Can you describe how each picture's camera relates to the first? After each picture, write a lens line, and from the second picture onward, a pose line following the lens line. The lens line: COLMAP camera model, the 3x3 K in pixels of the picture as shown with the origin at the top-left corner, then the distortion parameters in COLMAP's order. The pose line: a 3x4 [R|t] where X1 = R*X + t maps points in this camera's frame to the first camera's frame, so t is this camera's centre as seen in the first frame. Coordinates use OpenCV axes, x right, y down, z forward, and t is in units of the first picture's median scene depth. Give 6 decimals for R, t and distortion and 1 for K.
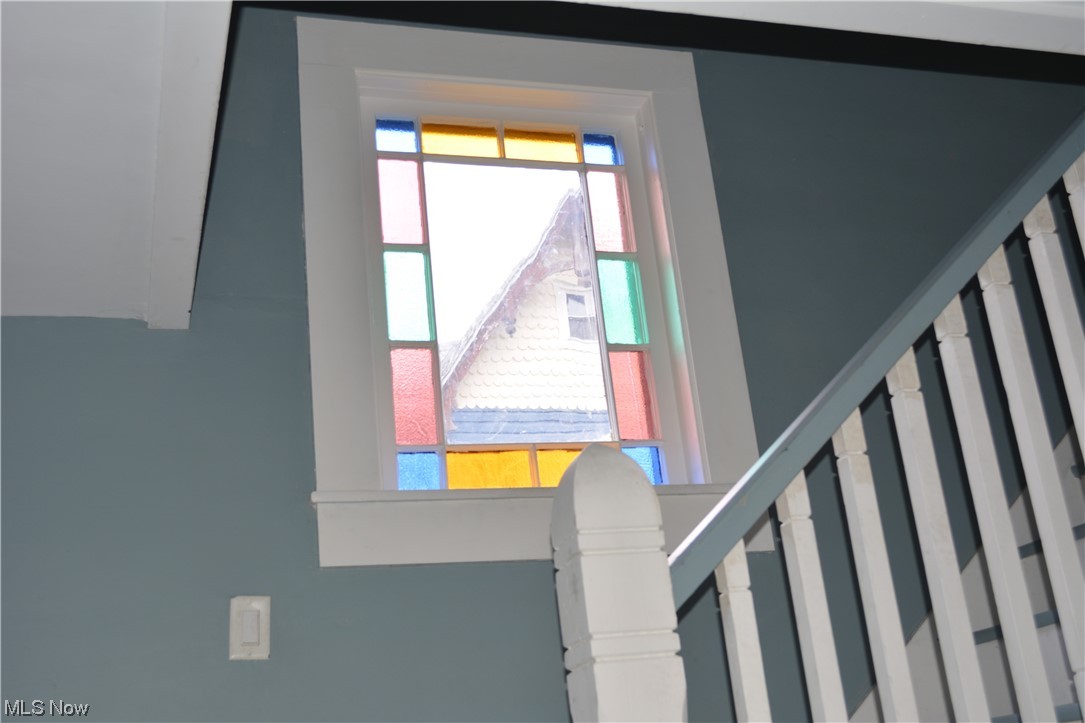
lens RADIAL K [[1400.8, 0, 538.8], [0, 1400.8, 359.8], [0, 0, 1]] dist [0.015071, 0.000000]
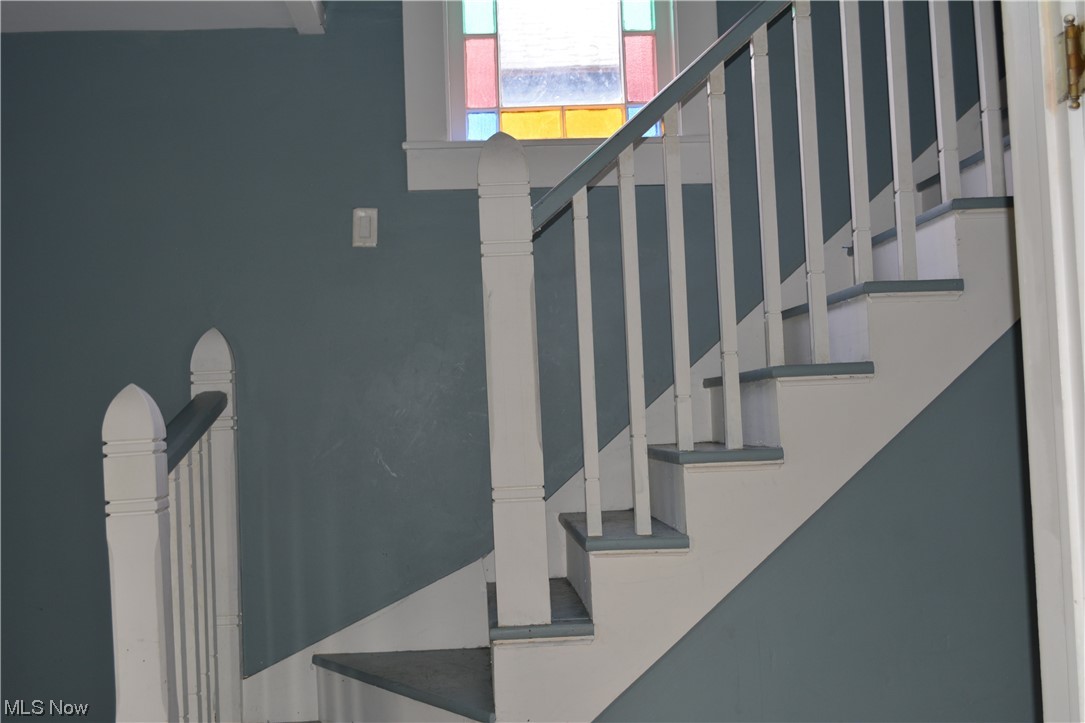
lens RADIAL K [[1400.8, 0, 544.4], [0, 1400.8, 361.3], [0, 0, 1]] dist [0.015071, 0.000000]
pose [[0.971374, 0.047568, -0.232742, 0.334532], [0.023268, 0.955984, 0.292495, -0.114608], [0.236411, -0.289538, 0.927511, -0.439999]]
